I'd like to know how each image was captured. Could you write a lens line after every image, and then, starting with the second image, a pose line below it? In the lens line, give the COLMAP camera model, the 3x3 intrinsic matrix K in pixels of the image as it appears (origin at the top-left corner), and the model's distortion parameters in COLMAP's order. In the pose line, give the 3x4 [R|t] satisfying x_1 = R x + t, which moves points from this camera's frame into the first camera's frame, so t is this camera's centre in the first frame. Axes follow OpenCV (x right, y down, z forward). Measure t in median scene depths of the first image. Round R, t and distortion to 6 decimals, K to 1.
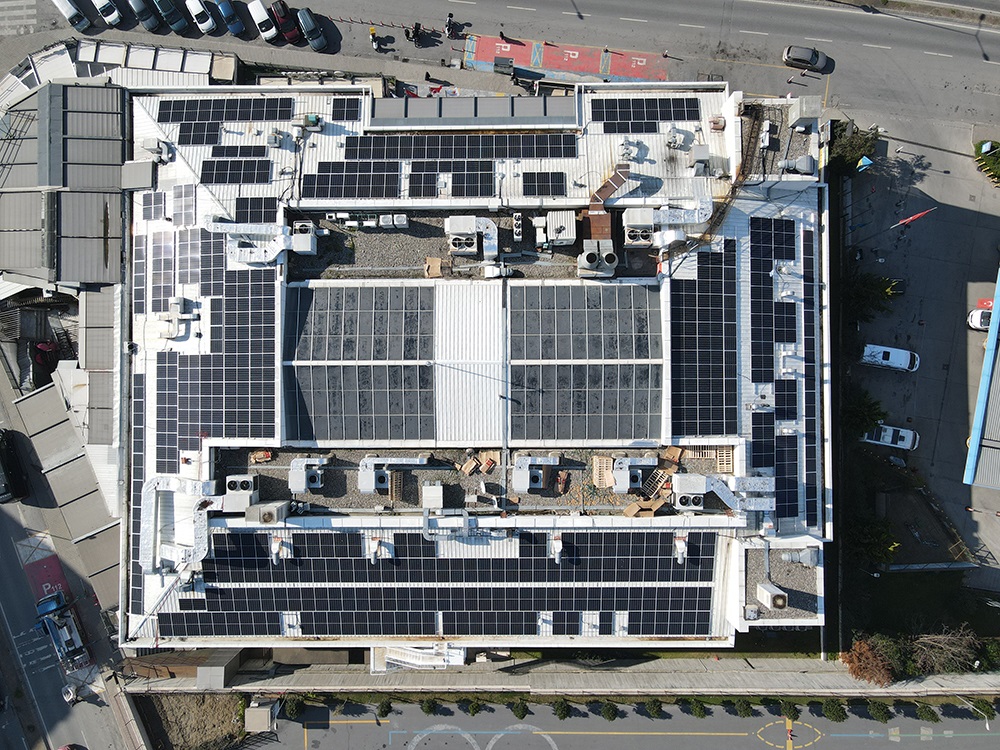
lens RADIAL K [[710.2, 0, 498.6], [0, 710.2, 381.6], [0, 0, 1]] dist [-0.006227, 0.033796]
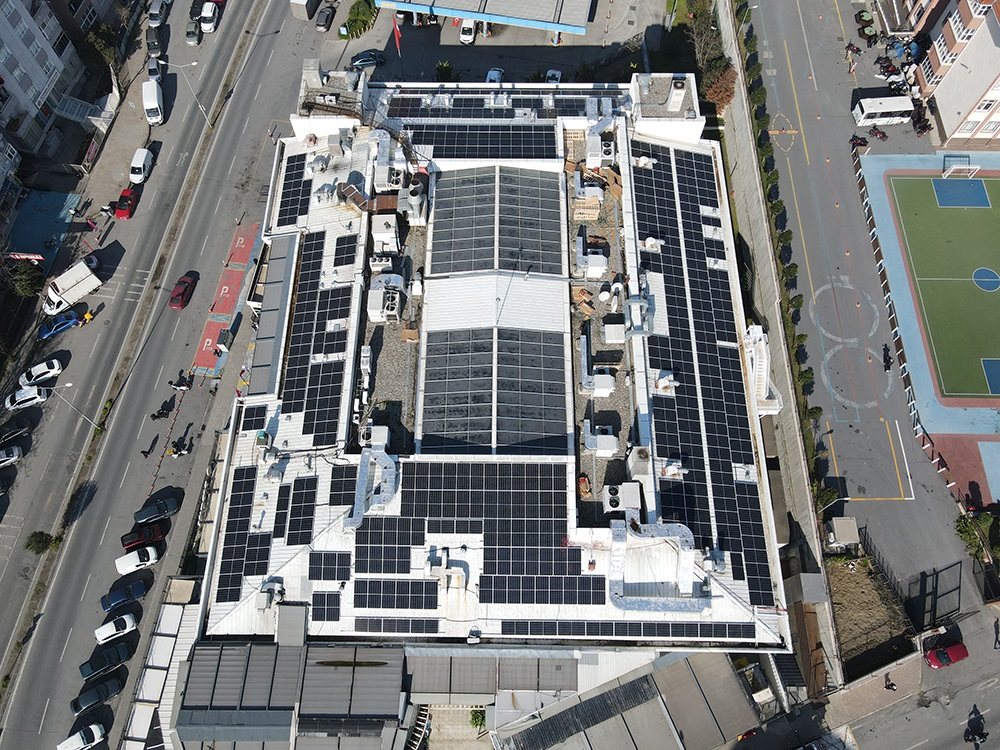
lens RADIAL K [[710.2, 0, 498.6], [0, 710.2, 381.6], [0, 0, 1]] dist [-0.006227, 0.033796]
pose [[0.012728, -0.914701, 0.403931, -0.607160], [0.999852, 0.016322, 0.005457, -0.026128], [-0.011584, 0.403802, 0.914773, 0.003968]]
